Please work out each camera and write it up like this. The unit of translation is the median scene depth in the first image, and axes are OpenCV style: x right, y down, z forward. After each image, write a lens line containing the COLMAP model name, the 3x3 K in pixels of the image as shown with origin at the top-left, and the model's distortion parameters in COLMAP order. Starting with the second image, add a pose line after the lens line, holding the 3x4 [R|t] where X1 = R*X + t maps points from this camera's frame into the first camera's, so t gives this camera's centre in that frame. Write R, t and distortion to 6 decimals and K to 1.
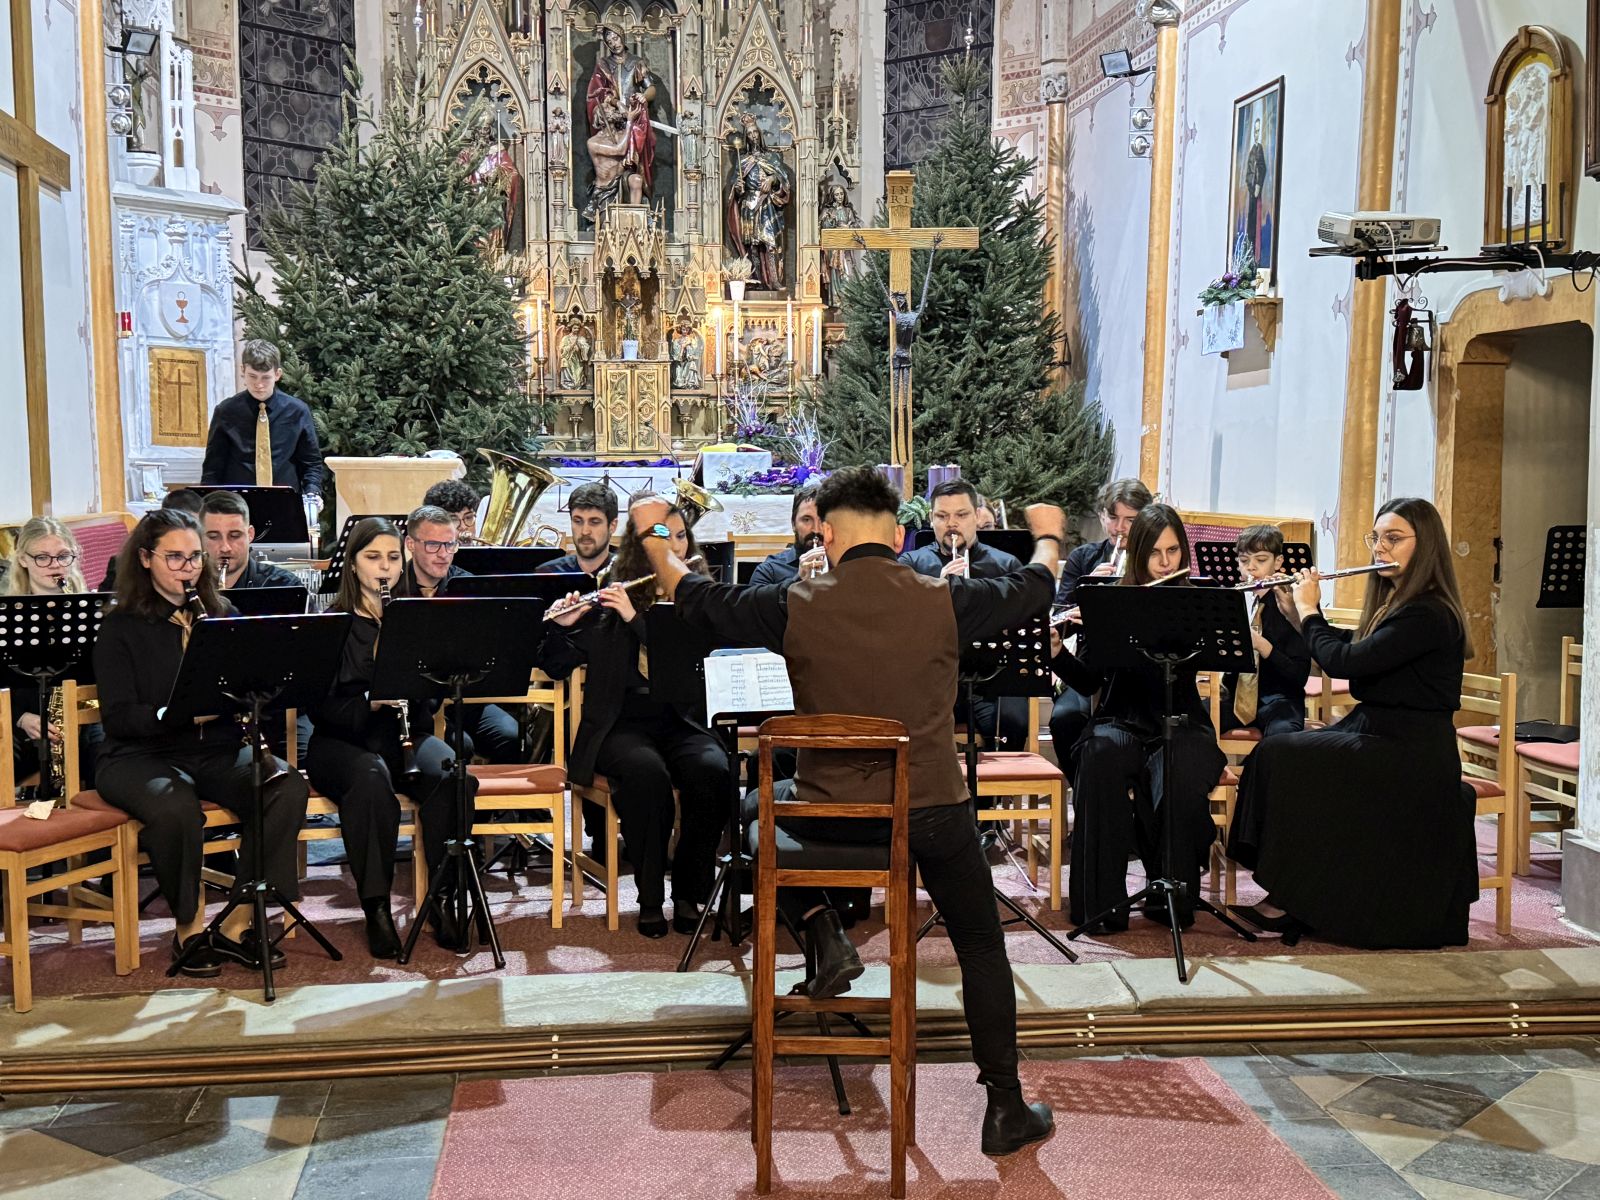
lens RADIAL K [[1990.9, 0, 794.9], [0, 1990.9, 604.8], [0, 0, 1]] dist [0.202238, -0.443727]
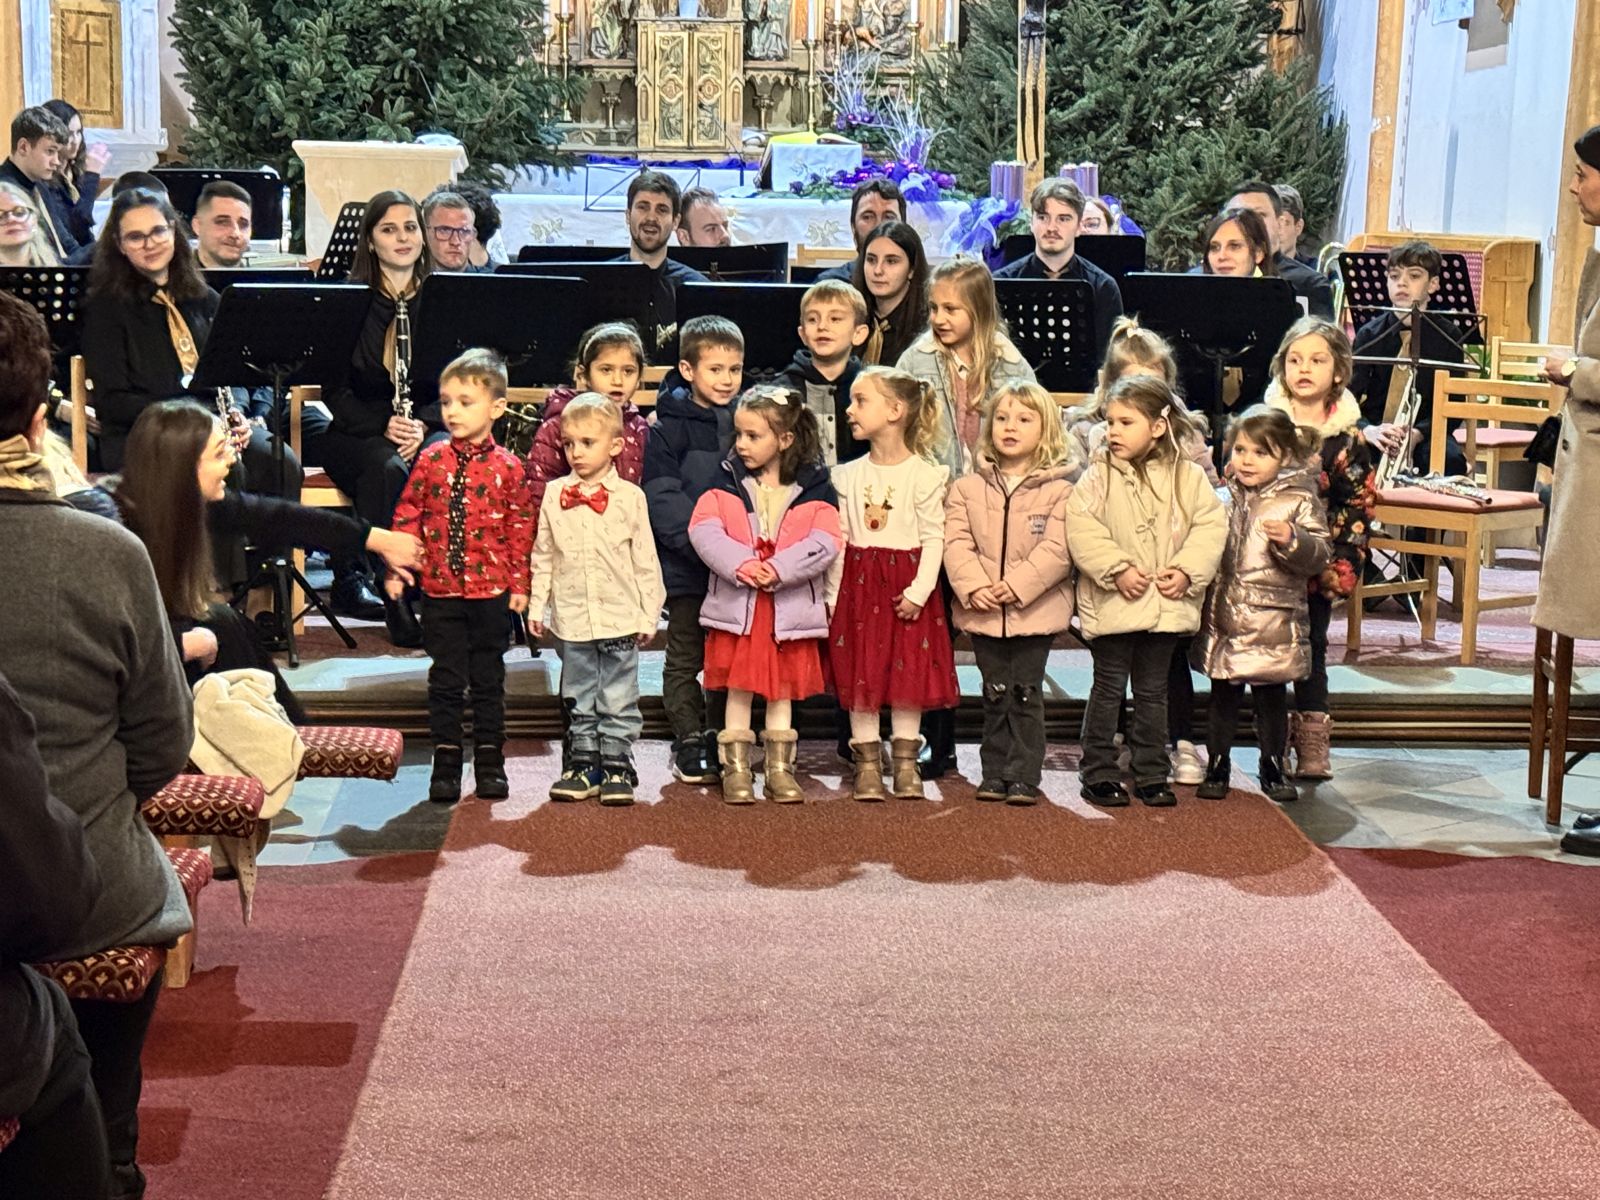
lens RADIAL K [[3548.4, 0, 807.2], [0, 3548.4, 603.3], [0, 0, 1]] dist [0.154061, -0.147979]
pose [[0.998286, 0.023429, -0.053630, 0.036650], [-0.021097, 0.998824, 0.043646, 0.032946], [0.054590, -0.042440, 0.997607, -0.304784]]
